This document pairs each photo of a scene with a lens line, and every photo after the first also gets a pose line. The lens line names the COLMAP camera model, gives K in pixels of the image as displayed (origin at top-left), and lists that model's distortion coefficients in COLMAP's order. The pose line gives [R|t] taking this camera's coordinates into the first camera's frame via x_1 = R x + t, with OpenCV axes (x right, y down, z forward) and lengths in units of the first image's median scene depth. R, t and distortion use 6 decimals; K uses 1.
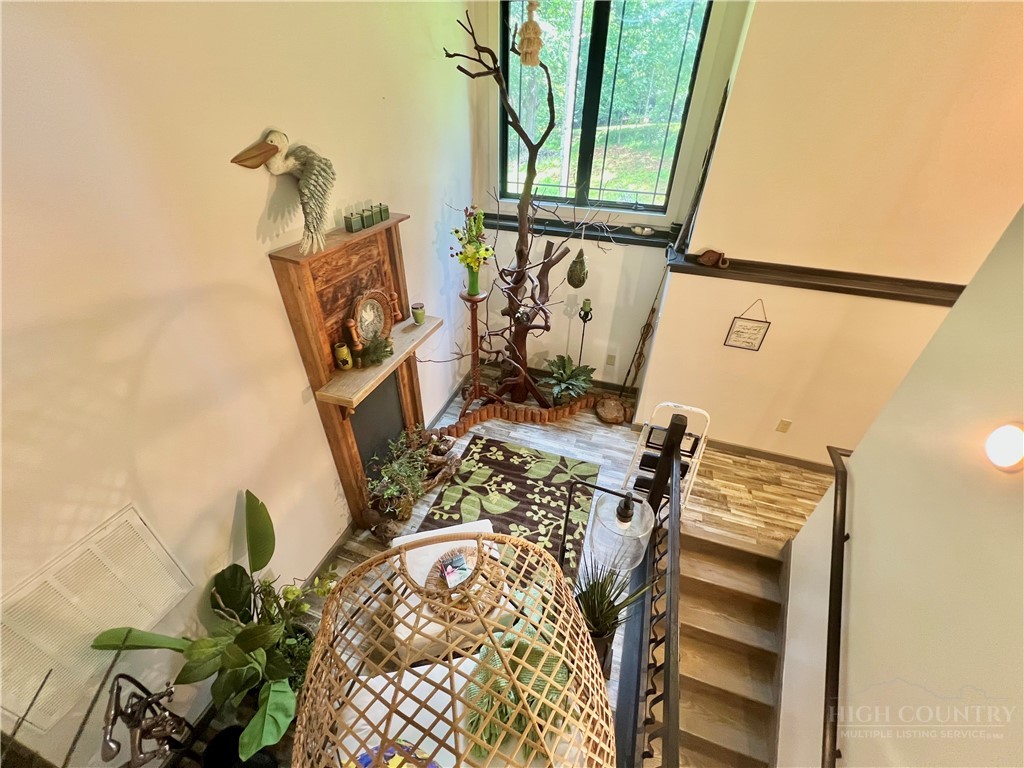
lens RADIAL K [[409.2, 0, 513.2], [0, 409.2, 382.6], [0, 0, 1]] dist [-0.000119, 0.000012]
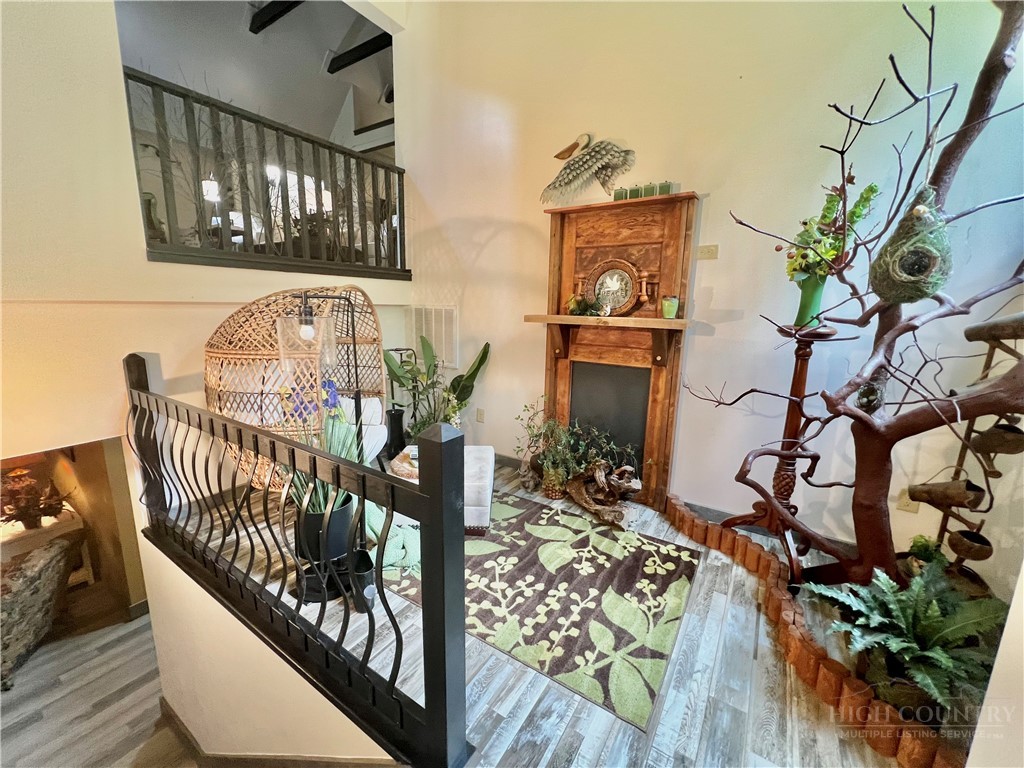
lens RADIAL K [[409.2, 0, 514.0], [0, 409.2, 385.7], [0, 0, 1]] dist [-0.000119, 0.000012]
pose [[-0.246936, 0.160183, -0.955701, 0.617011], [-0.572594, 0.771532, 0.277263, -0.085237], [0.781766, 0.615695, -0.098799, 0.844088]]
